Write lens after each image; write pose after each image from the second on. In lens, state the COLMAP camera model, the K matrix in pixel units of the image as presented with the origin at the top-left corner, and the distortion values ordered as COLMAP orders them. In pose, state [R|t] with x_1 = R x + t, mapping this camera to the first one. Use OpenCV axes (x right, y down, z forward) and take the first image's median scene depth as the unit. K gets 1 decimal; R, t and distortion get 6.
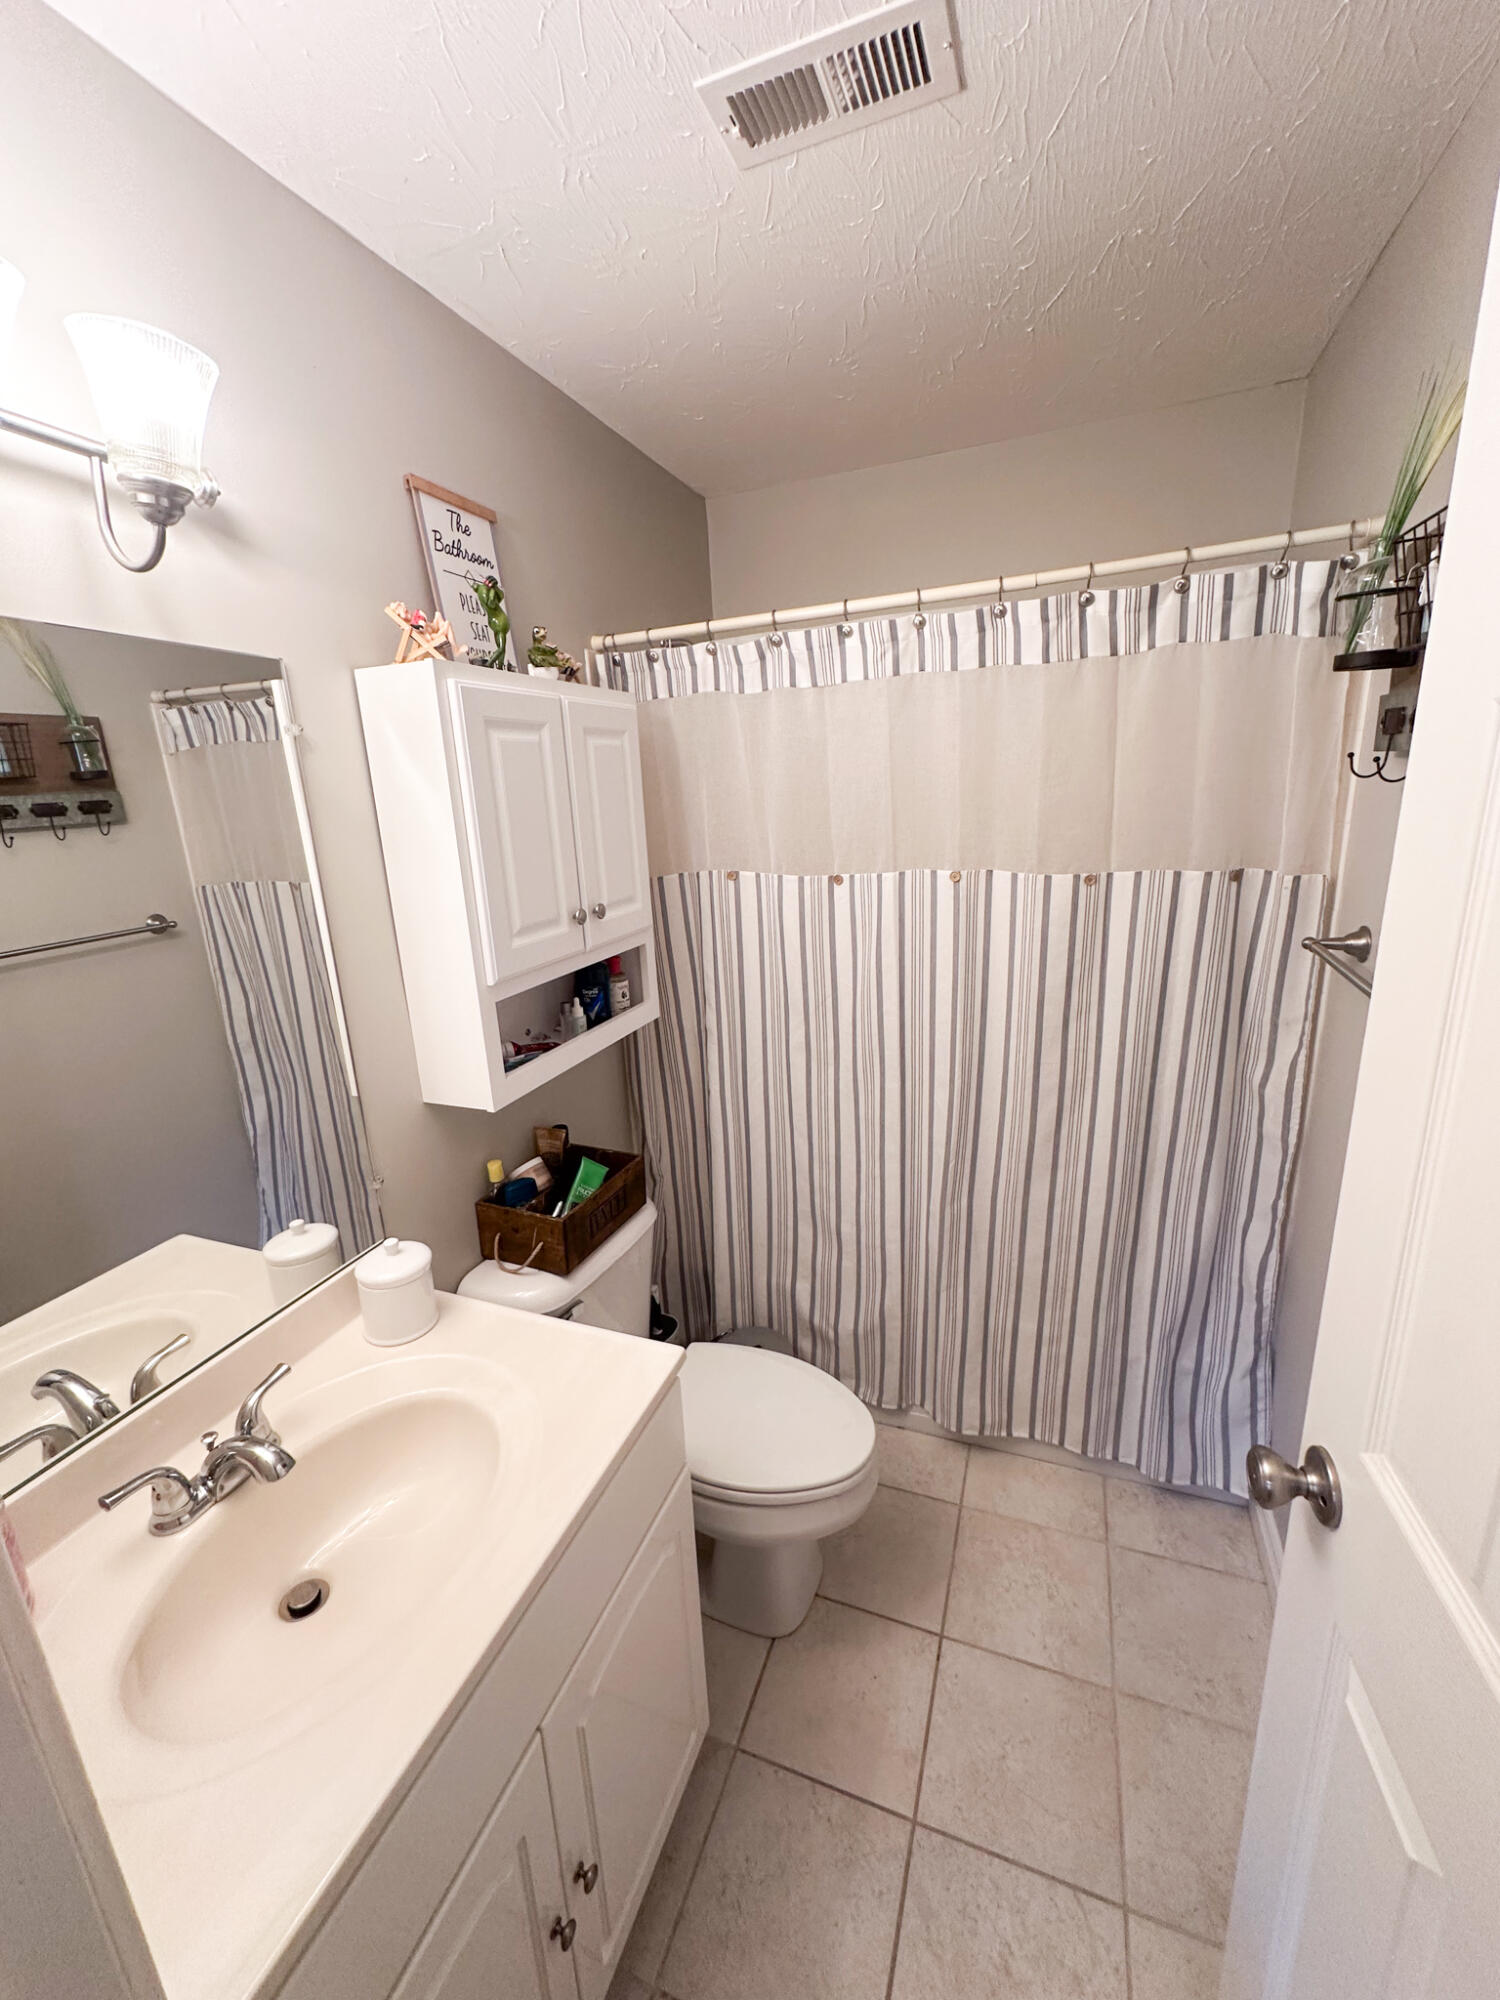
lens RADIAL K [[797.4, 0, 750.0], [0, 797.4, 1000.0], [0, 0, 1]] dist [-0.004121, 0.000154]
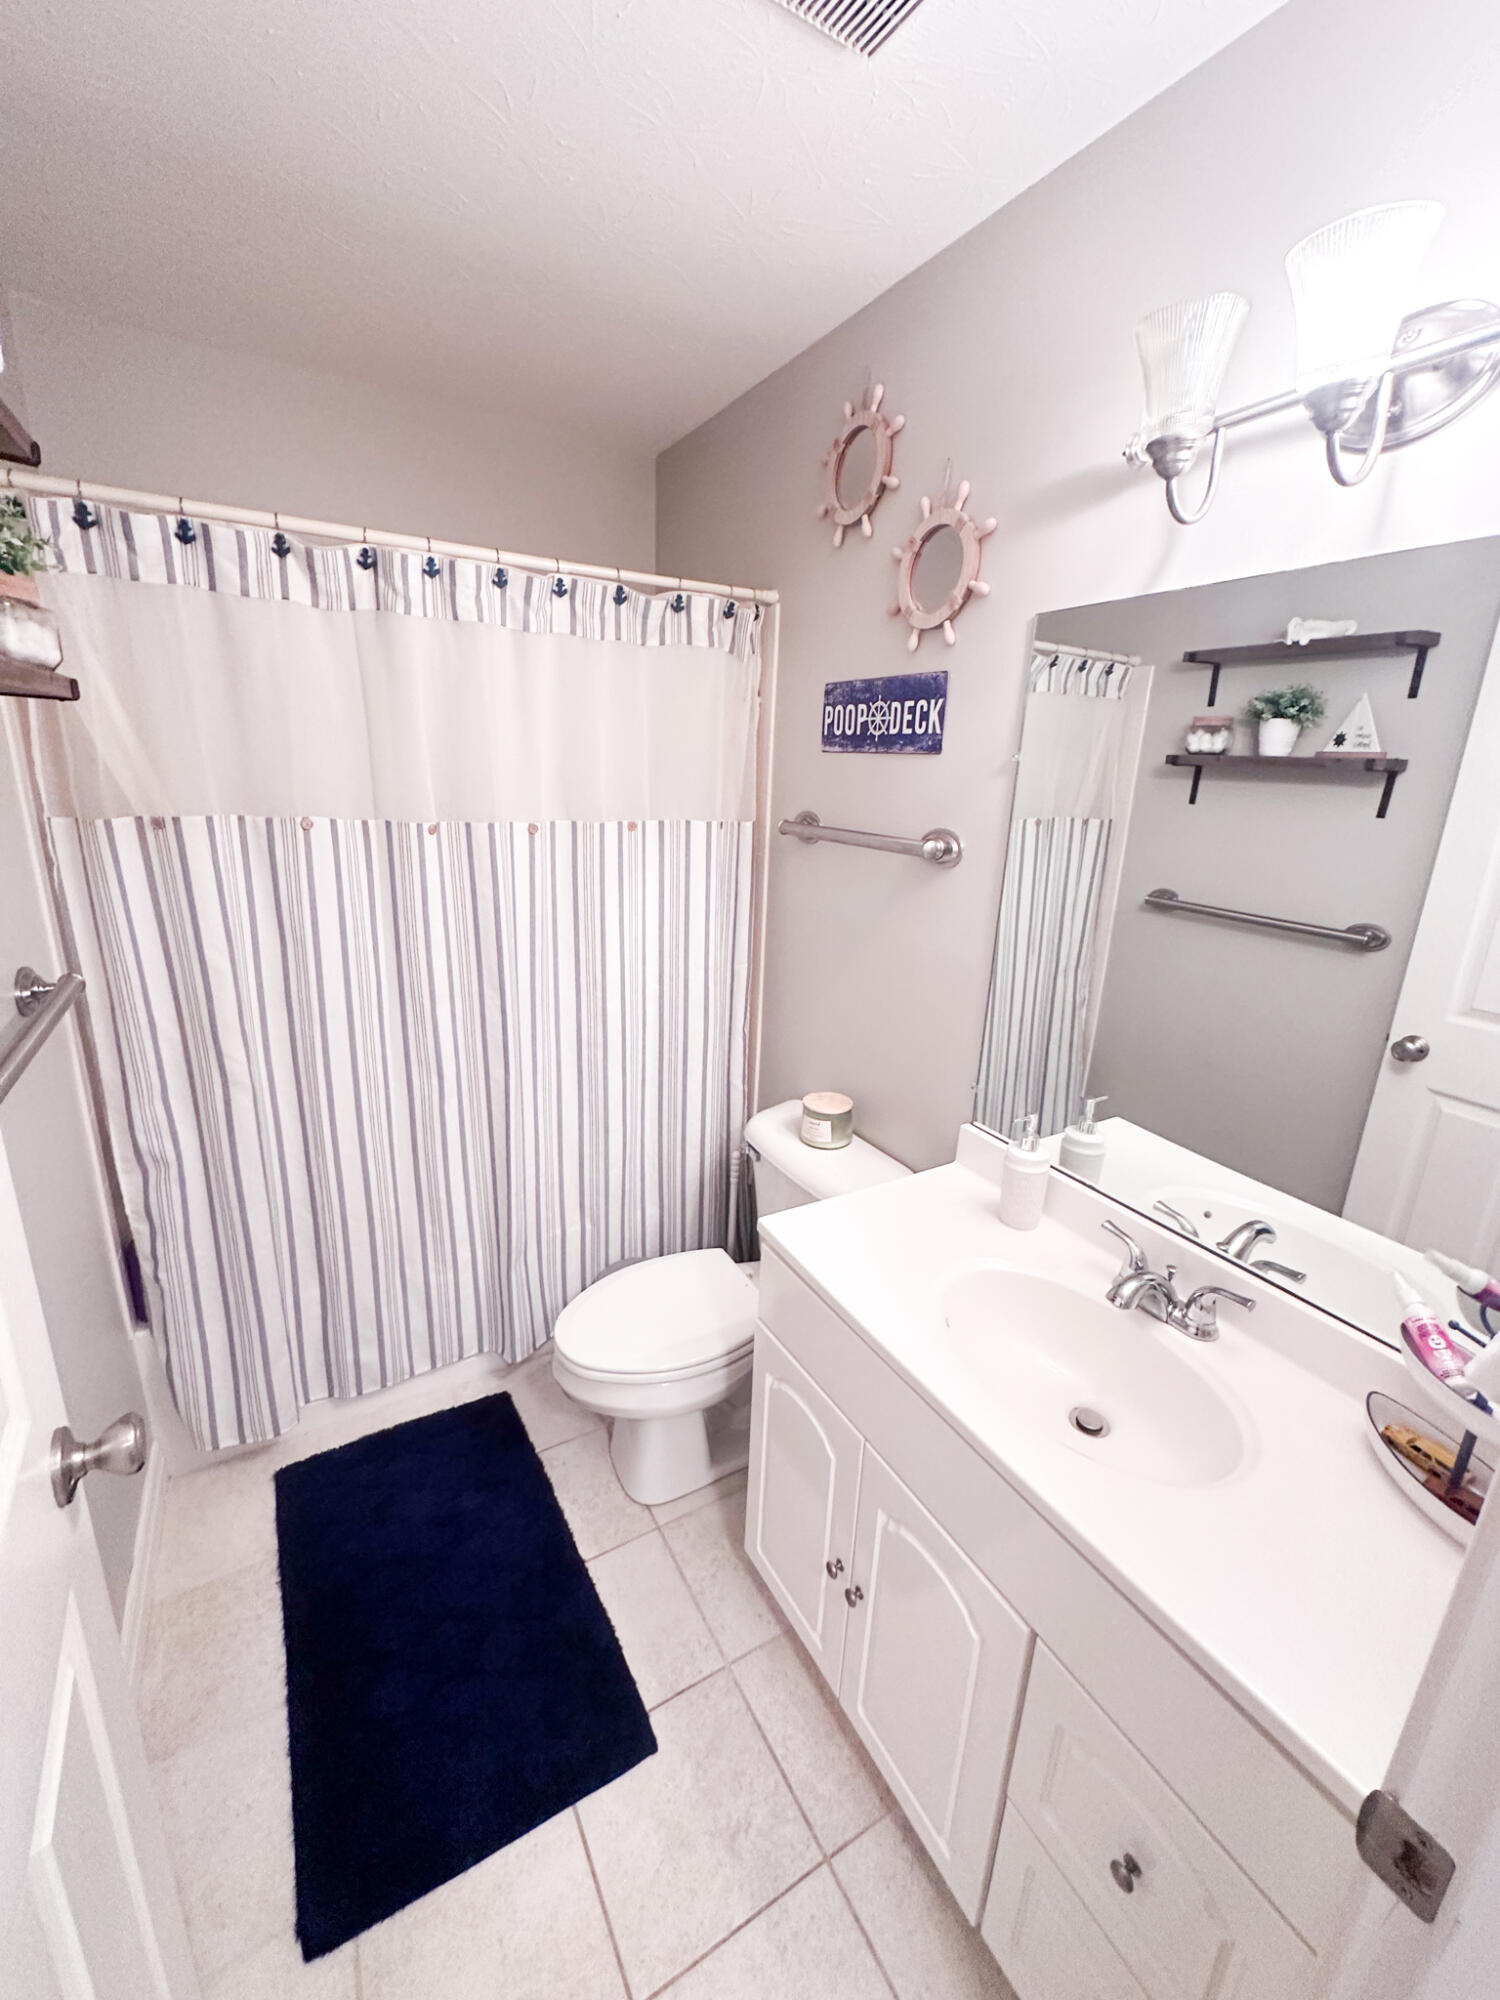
lens RADIAL K [[802.8, 0, 745.4], [0, 802.8, 994.5], [0, 0, 1]] dist [0.001567, 0.000088]
pose [[0.624084, -0.158086, 0.765198, -0.443787], [0.134050, 0.986462, 0.094468, 0.010640], [-0.769772, 0.043619, 0.636826, 0.096583]]
